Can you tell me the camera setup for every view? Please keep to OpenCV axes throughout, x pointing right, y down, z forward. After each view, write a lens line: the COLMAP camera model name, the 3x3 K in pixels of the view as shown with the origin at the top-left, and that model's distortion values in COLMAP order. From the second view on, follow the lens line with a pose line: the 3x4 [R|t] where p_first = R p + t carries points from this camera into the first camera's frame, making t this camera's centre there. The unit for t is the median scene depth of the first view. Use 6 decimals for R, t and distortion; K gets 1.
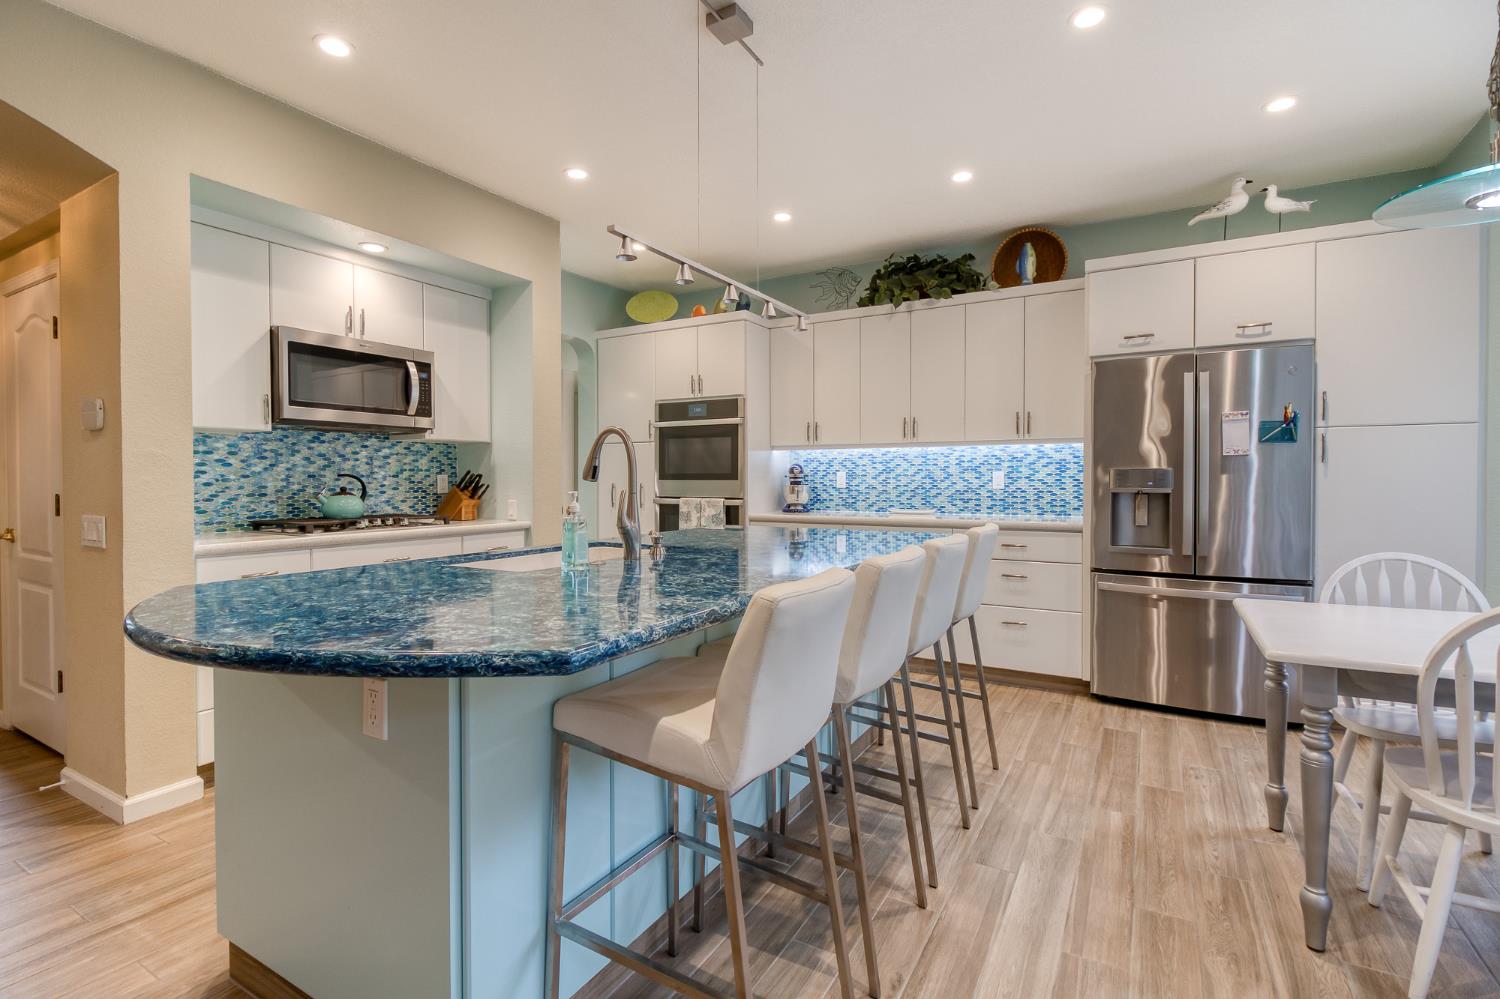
lens RADIAL K [[701.0, 0, 750.0], [0, 701.0, 499.5], [0, 0, 1]] dist [0.001811, 0.000012]
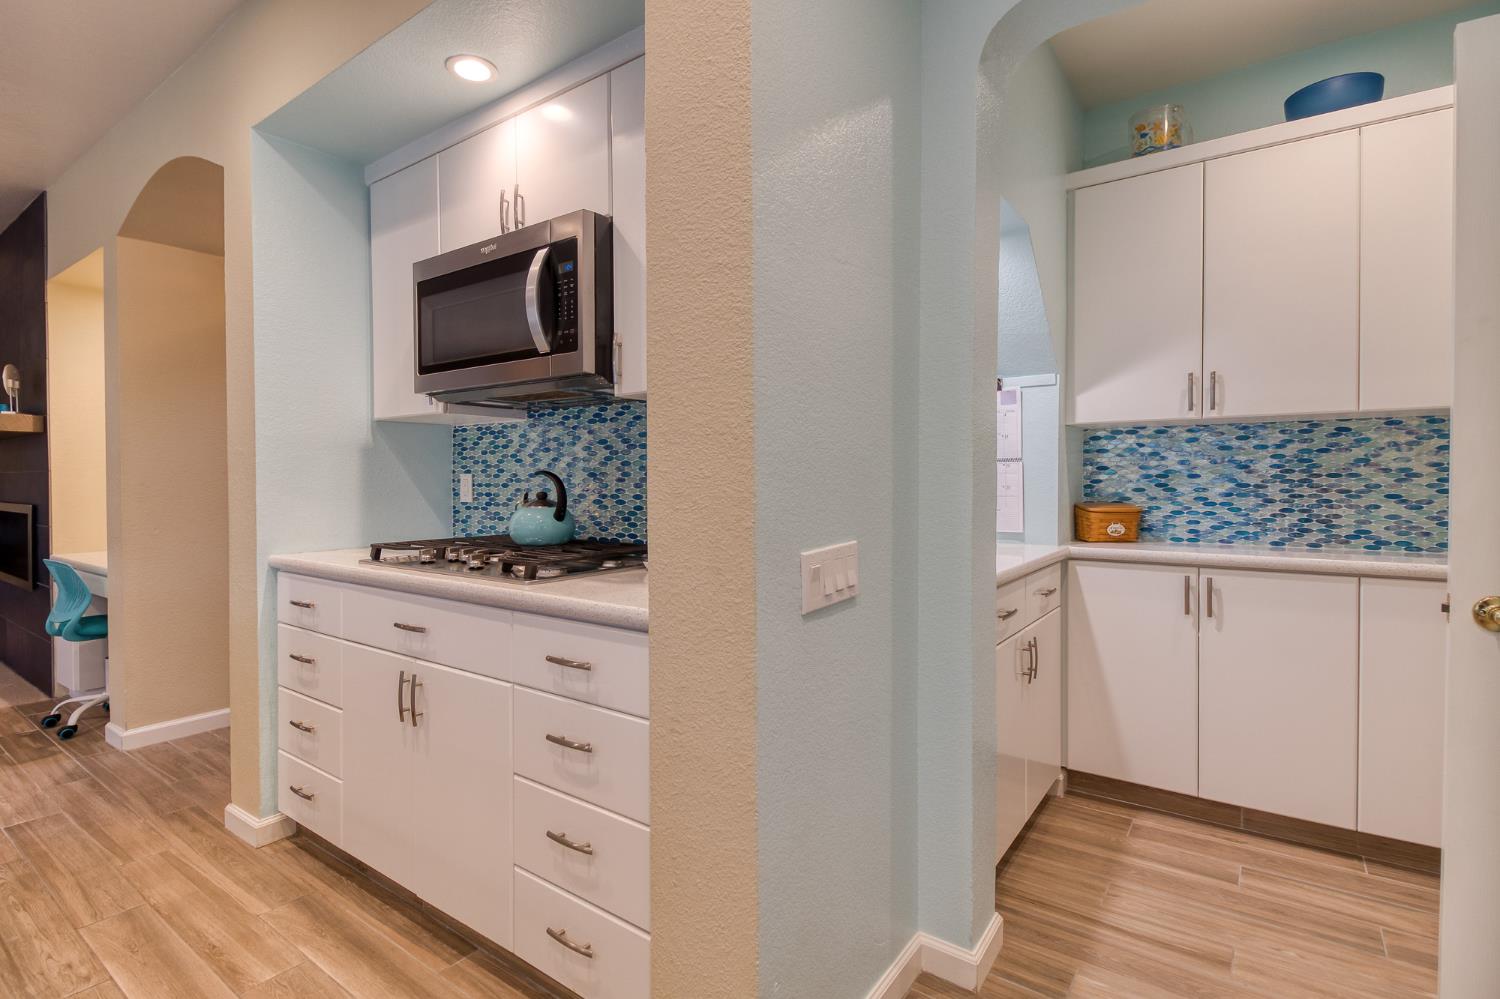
lens RADIAL K [[701.0, 0, 750.0], [0, 701.0, 499.5], [0, 0, 1]] dist [0.001811, 0.000012]
pose [[-0.086646, 0.021627, -0.996004, 0.012497], [-0.034627, 0.999095, 0.024706, -0.032113], [0.995637, 0.036629, -0.085818, 1.228500]]
